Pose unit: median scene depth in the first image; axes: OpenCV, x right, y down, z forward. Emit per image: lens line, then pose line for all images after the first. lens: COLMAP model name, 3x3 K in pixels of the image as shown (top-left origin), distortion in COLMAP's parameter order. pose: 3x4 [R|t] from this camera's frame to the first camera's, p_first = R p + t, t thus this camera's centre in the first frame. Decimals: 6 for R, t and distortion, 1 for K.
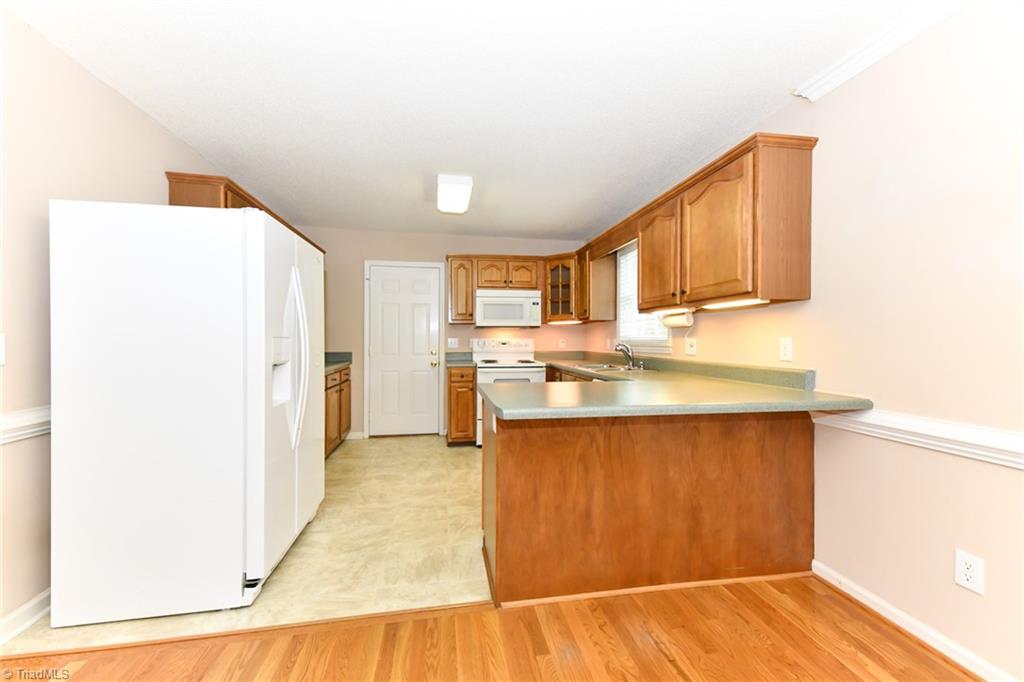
lens RADIAL K [[409.1, 0, 512.9], [0, 409.1, 342.0], [0, 0, 1]] dist [0.027777, -0.006614]
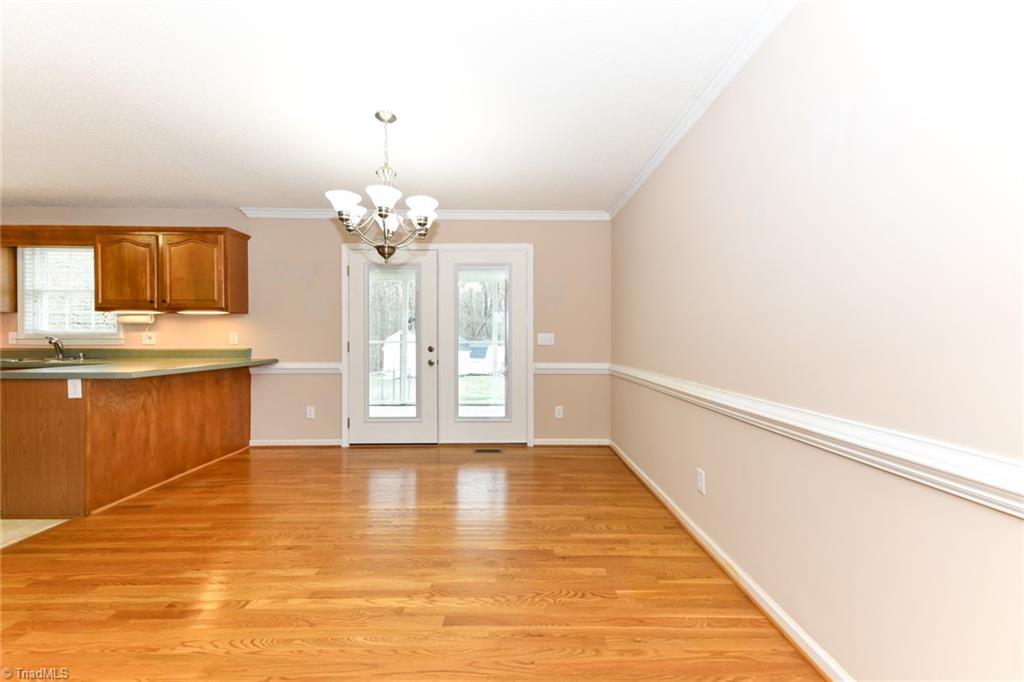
lens RADIAL K [[409.1, 0, 514.7], [0, 409.1, 338.8], [0, 0, 1]] dist [0.027777, -0.006614]
pose [[0.163479, -0.004332, 0.986537, -0.877458], [0.004718, 0.999982, 0.003609, 0.016156], [-0.986535, 0.004064, 0.163497, -0.510105]]
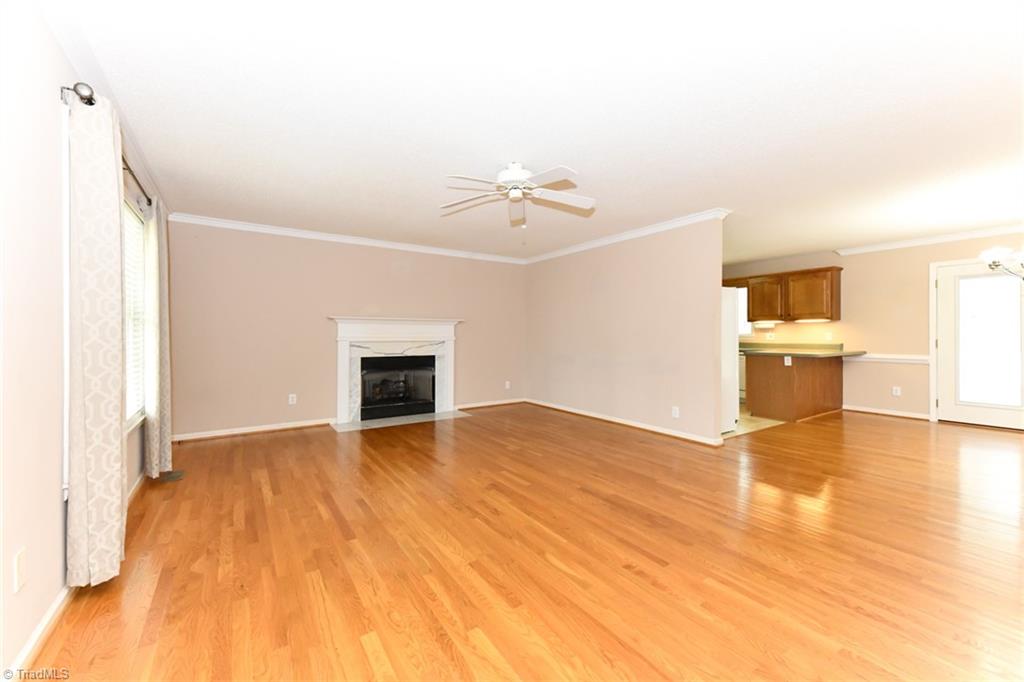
lens RADIAL K [[409.1, 0, 511.2], [0, 409.1, 336.6], [0, 0, 1]] dist [0.027777, -0.006614]
pose [[0.911598, -0.006294, 0.411035, -2.239537], [0.006837, 0.999977, 0.000148, 0.000709], [-0.411026, 0.002675, 0.911620, -0.640138]]
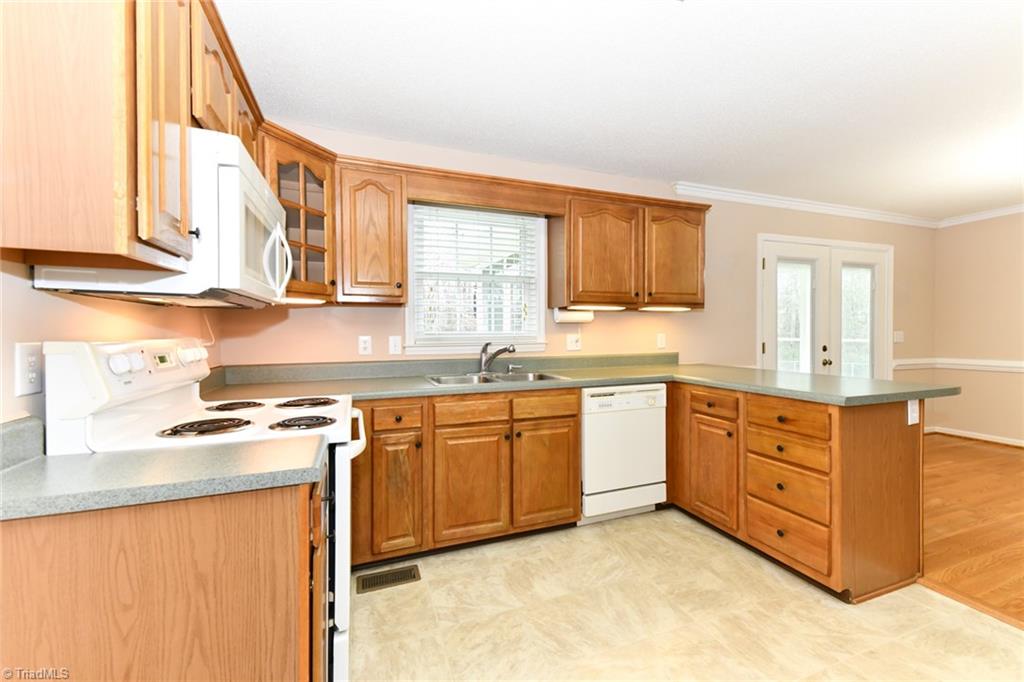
lens RADIAL K [[409.1, 0, 509.7], [0, 409.1, 337.6], [0, 0, 1]] dist [0.027777, -0.006614]
pose [[-0.192130, -0.017609, 0.981211, -0.654211], [0.011285, 0.999733, 0.020151, -0.026864], [-0.981305, 0.014945, -0.191880, 1.623414]]
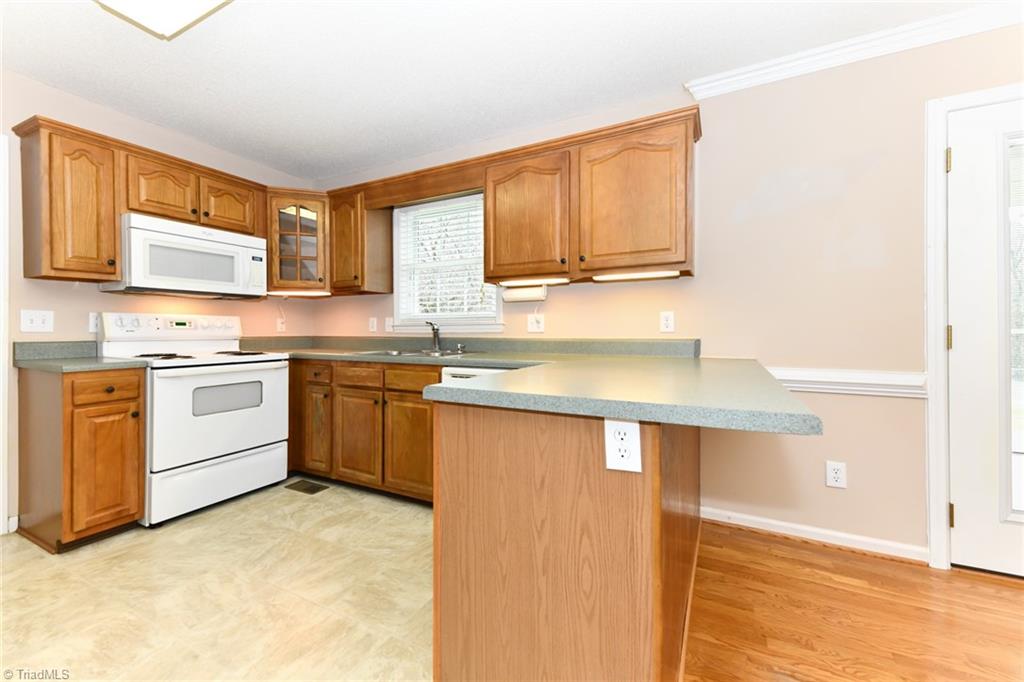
lens RADIAL K [[409.1, 0, 512.2], [0, 409.1, 331.3], [0, 0, 1]] dist [0.027777, -0.006614]
pose [[0.602674, -0.004490, 0.797975, -0.388679], [0.008079, 0.999967, -0.000476, 0.035084], [-0.797947, 0.006733, 0.602690, 0.591482]]
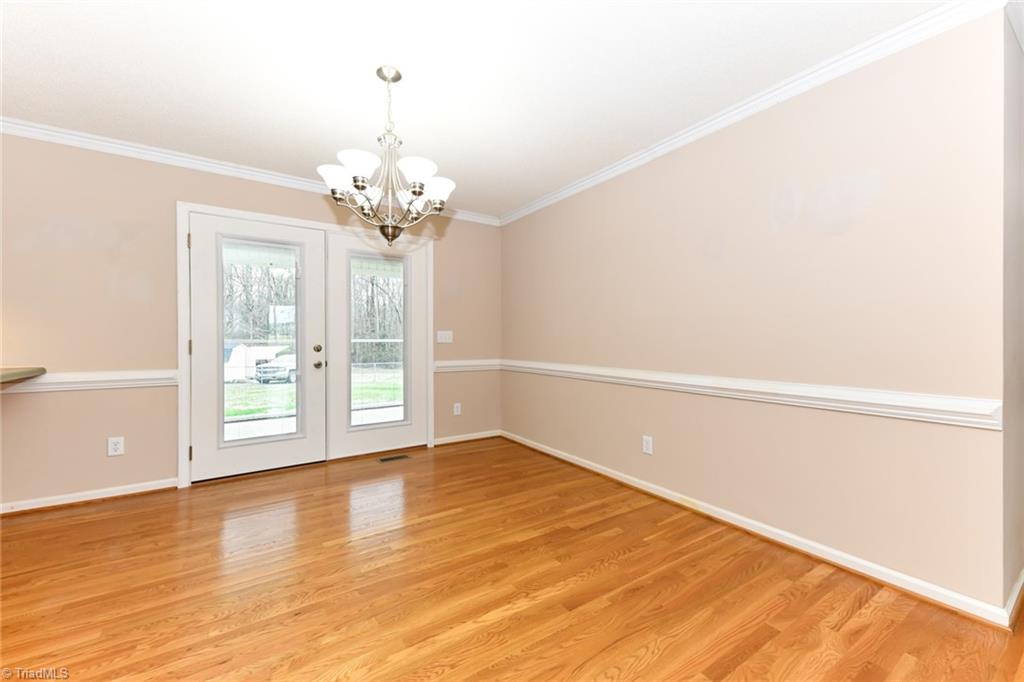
lens RADIAL K [[409.1, 0, 510.9], [0, 409.1, 339.1], [0, 0, 1]] dist [0.027777, -0.006614]
pose [[-0.405276, -0.006105, 0.914174, -0.828376], [0.002829, 0.999965, 0.007932, 0.021707], [-0.914190, 0.005801, -0.405245, 0.060480]]
